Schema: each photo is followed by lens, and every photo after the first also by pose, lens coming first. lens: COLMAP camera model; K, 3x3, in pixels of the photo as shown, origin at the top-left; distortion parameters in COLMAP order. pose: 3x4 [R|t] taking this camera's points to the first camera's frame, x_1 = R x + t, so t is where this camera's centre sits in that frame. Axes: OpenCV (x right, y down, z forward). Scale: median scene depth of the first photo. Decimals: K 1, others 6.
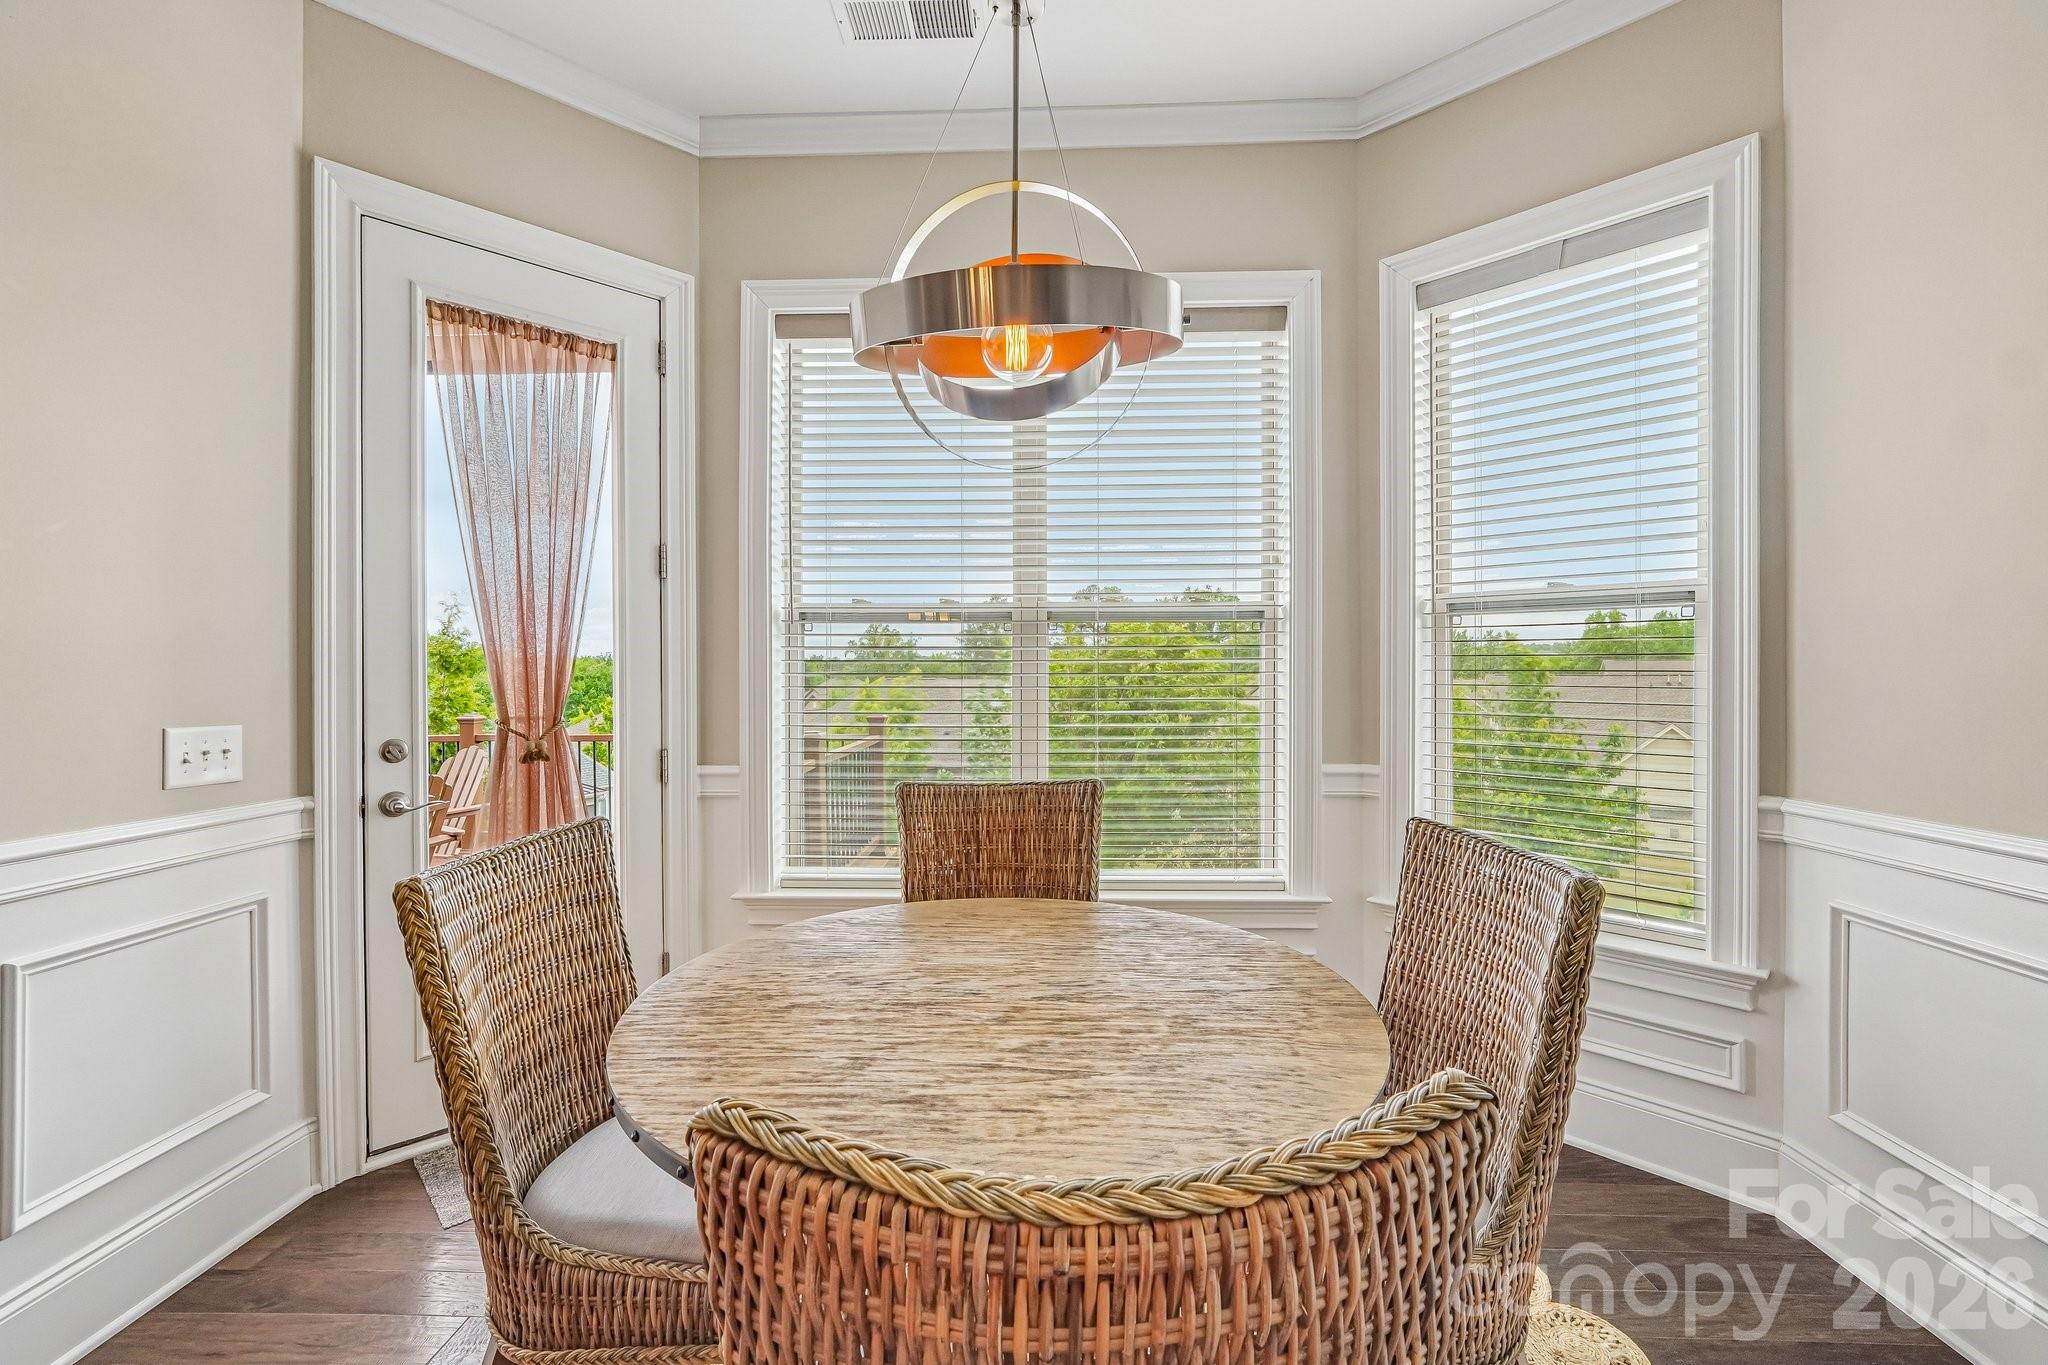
lens RADIAL K [[863.3, 0, 1023.4], [0, 863.3, 682.9], [0, 0, 1]] dist [-0.013816, 0.003227]
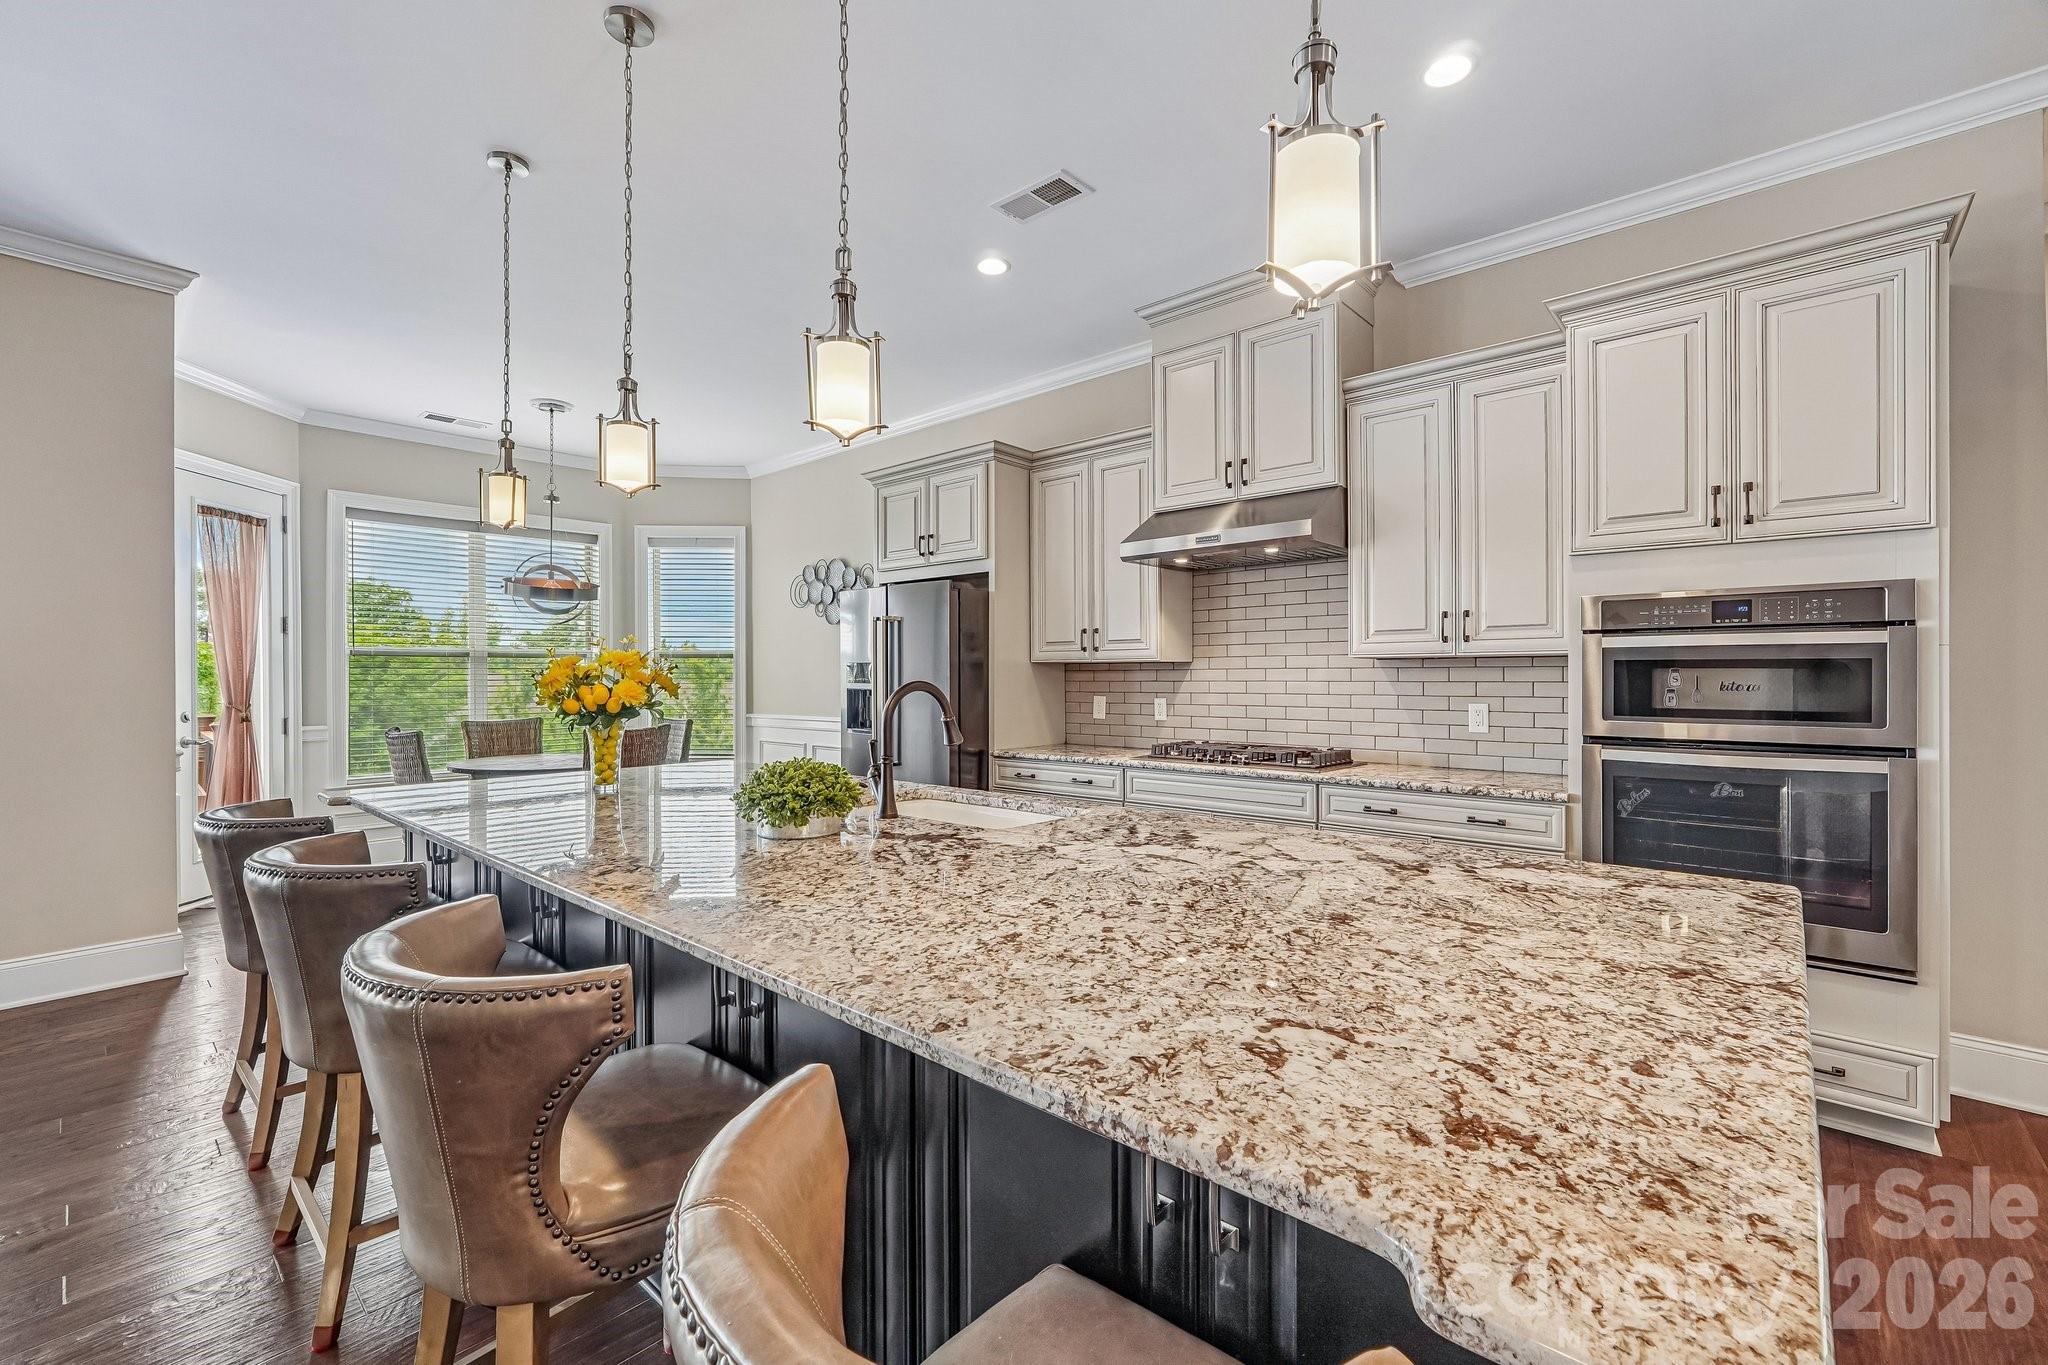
lens RADIAL K [[863.3, 0, 1025.6], [0, 863.3, 679.9], [0, 0, 1]] dist [-0.013816, 0.003227]
pose [[0.645248, -0.004393, 0.763960, -0.856030], [0.008770, 0.999960, -0.001658, 0.007379], [-0.763923, 0.007770, 0.645261, -1.668975]]
